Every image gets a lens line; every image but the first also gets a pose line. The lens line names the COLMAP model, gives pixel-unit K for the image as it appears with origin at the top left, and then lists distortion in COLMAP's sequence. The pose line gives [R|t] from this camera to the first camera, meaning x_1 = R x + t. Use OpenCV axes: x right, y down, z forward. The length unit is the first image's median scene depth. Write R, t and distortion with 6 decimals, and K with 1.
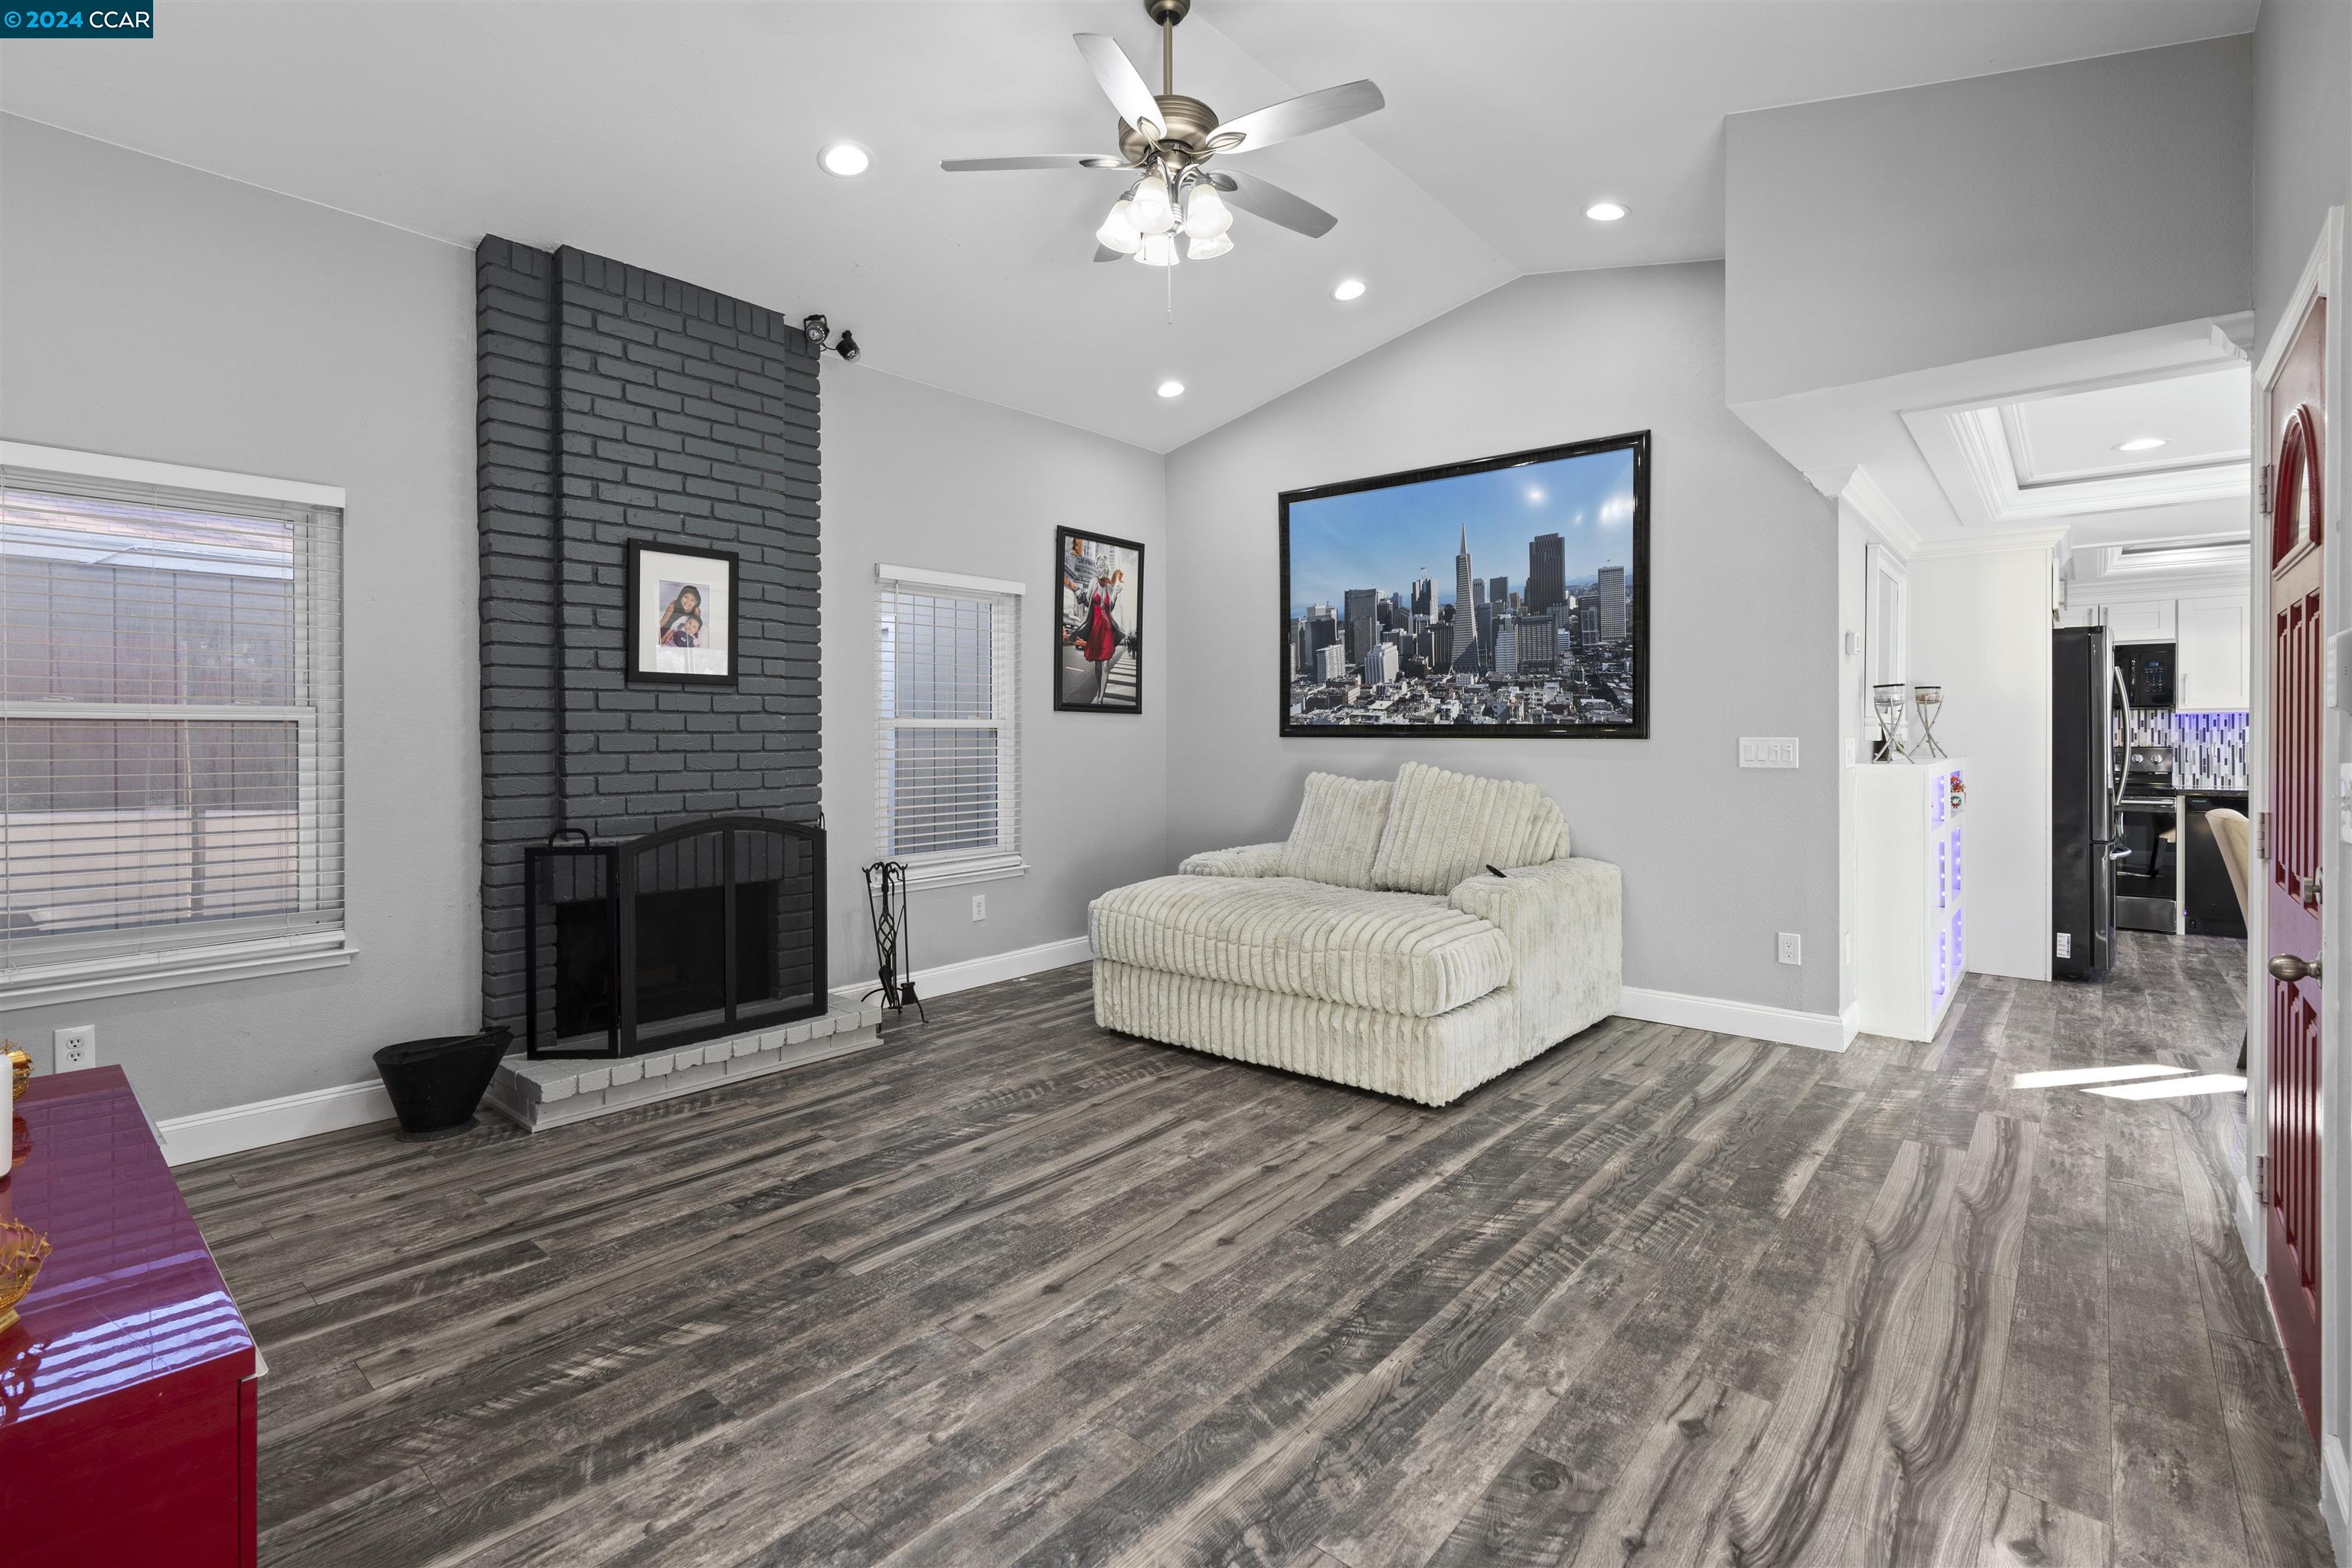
lens RADIAL K [[1070.9, 0, 1177.5], [0, 1070.9, 748.8], [0, 0, 1]] dist [-0.008416, 0.000397]
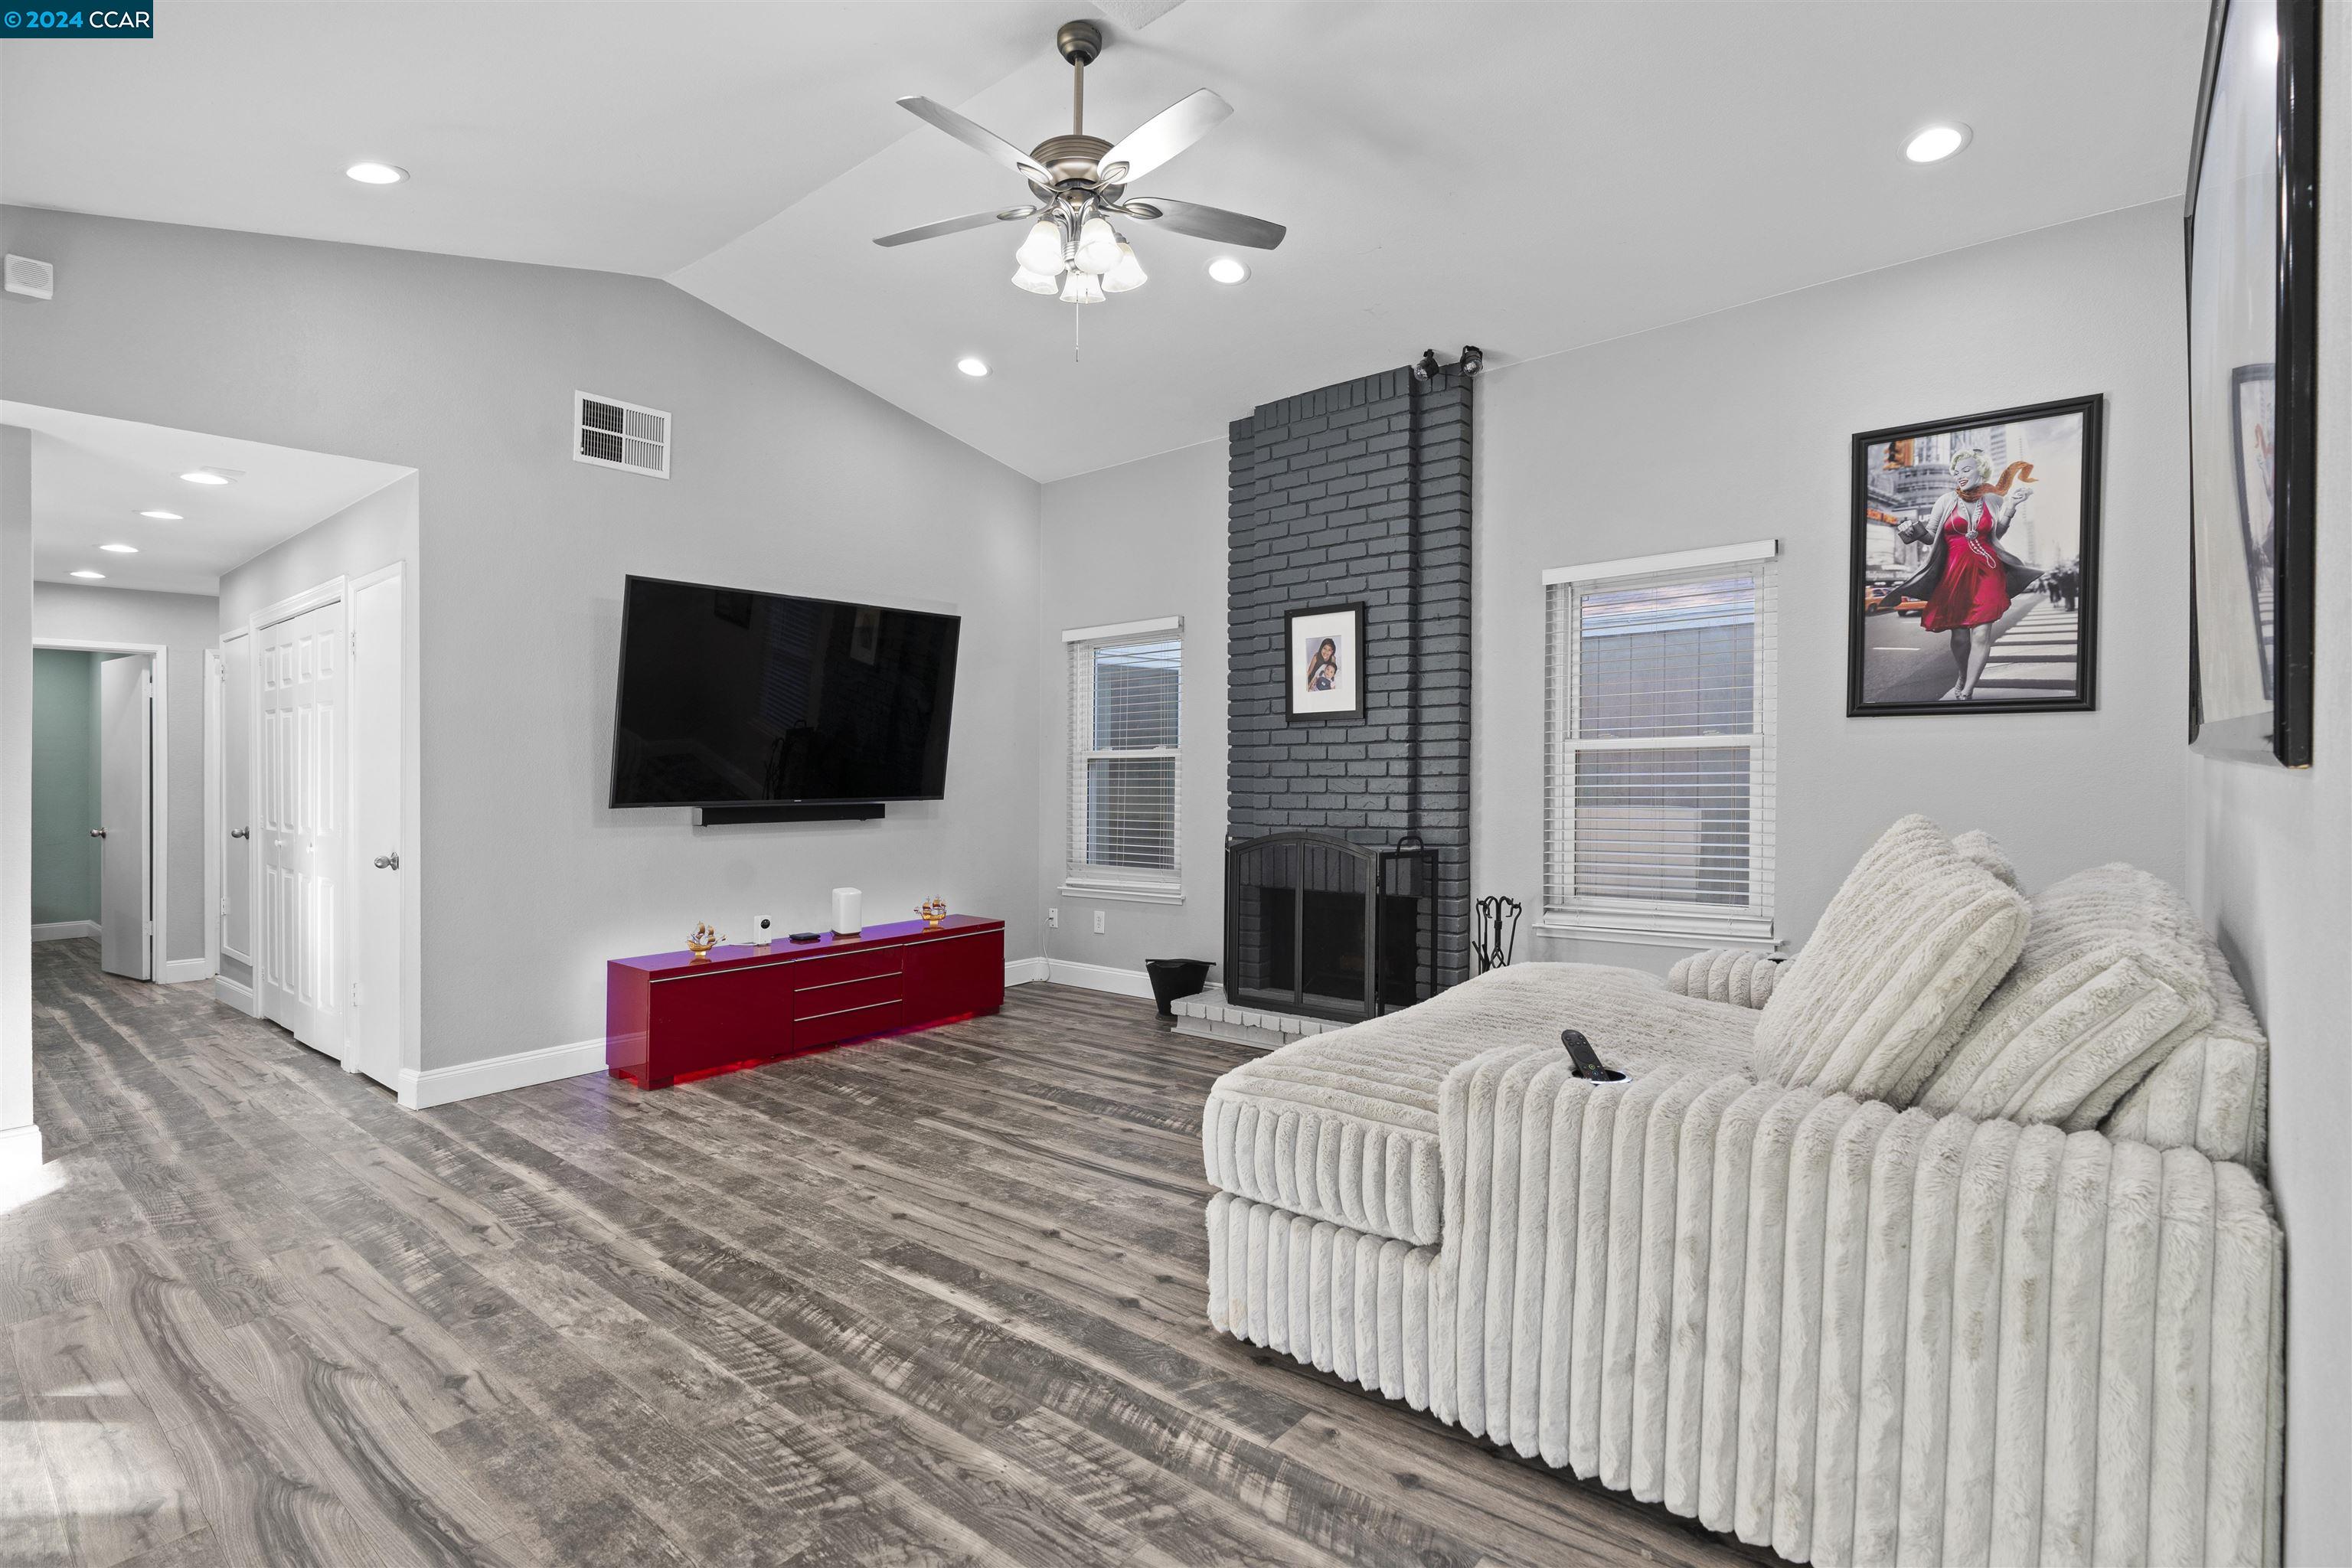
lens RADIAL K [[1128.8, 0, 1211.8], [0, 1128.8, 761.4], [0, 0, 1]] dist [-0.006122, 0.000721]
pose [[0.022951, -0.002485, -0.999733, 0.860626], [0.004222, 0.999988, -0.002389, -0.013045], [0.999728, -0.004166, 0.022961, 0.897325]]
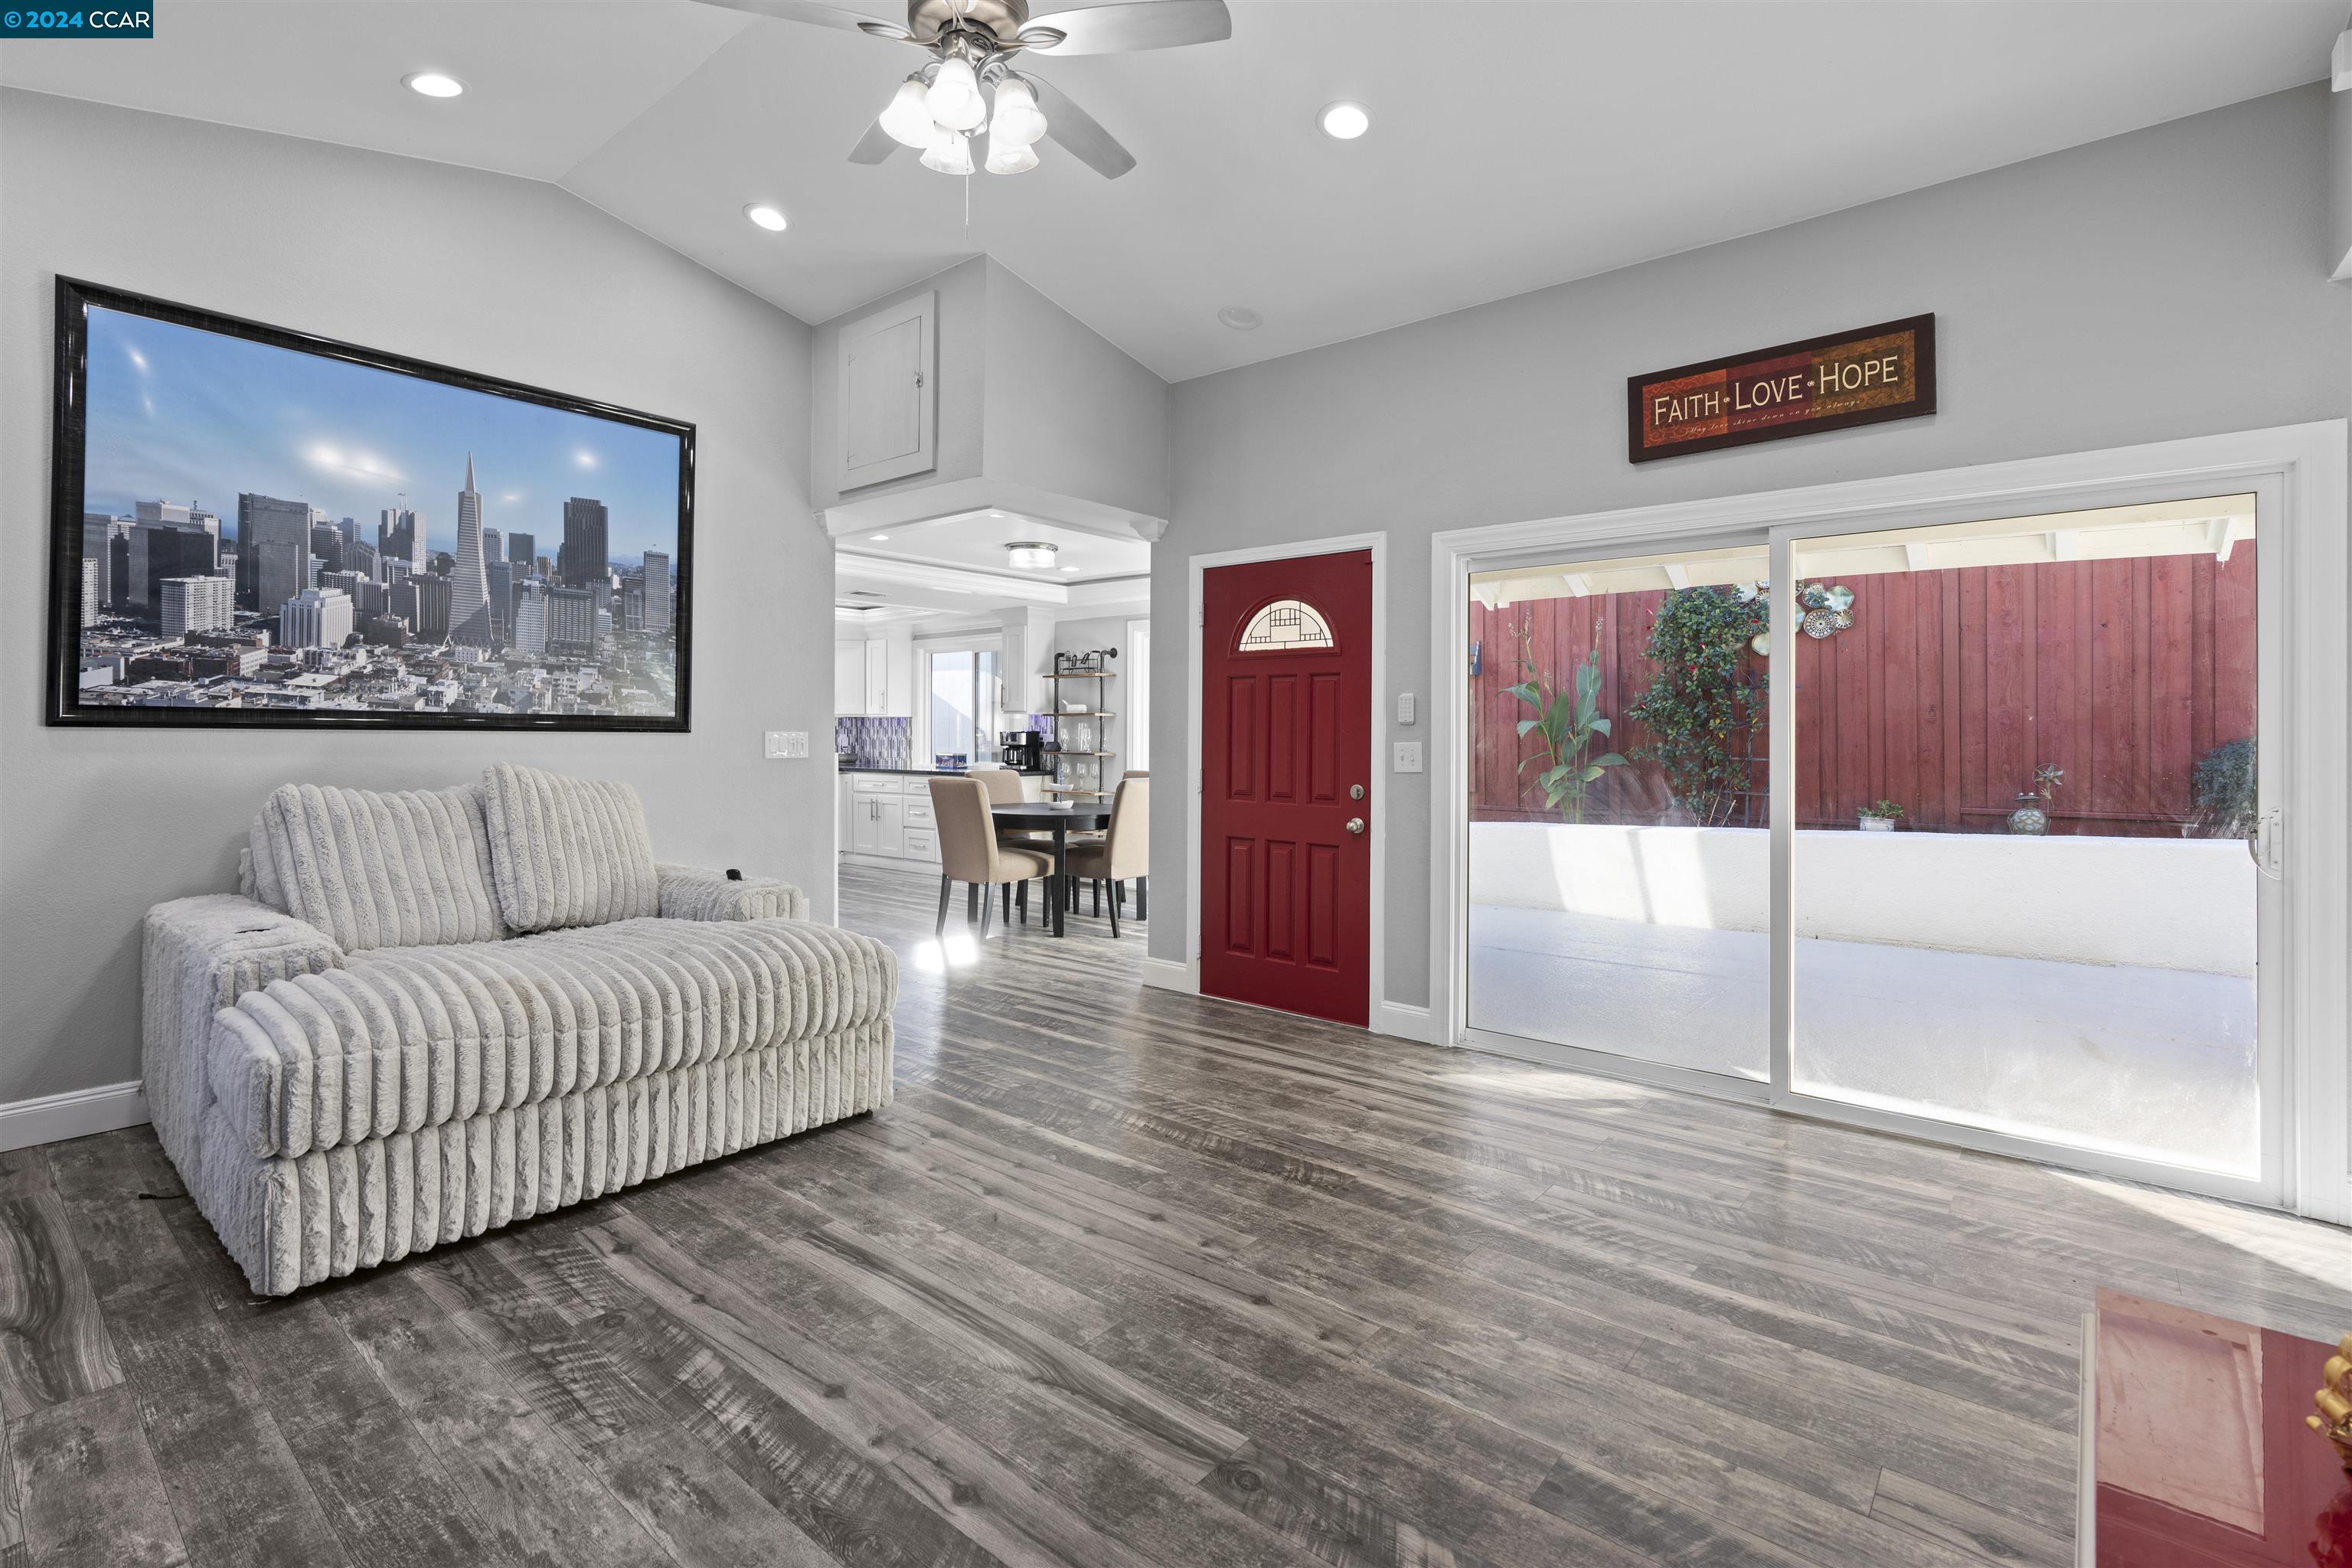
lens RADIAL K [[1073.5, 0, 1168.6], [0, 1073.5, 729.6], [0, 0, 1]] dist [-0.009981, 0.000576]
pose [[-0.005997, 0.005847, 0.999965, -0.682353], [0.007578, 0.999954, -0.005801, -0.003370], [-0.999953, 0.007543, -0.006041, 0.680559]]
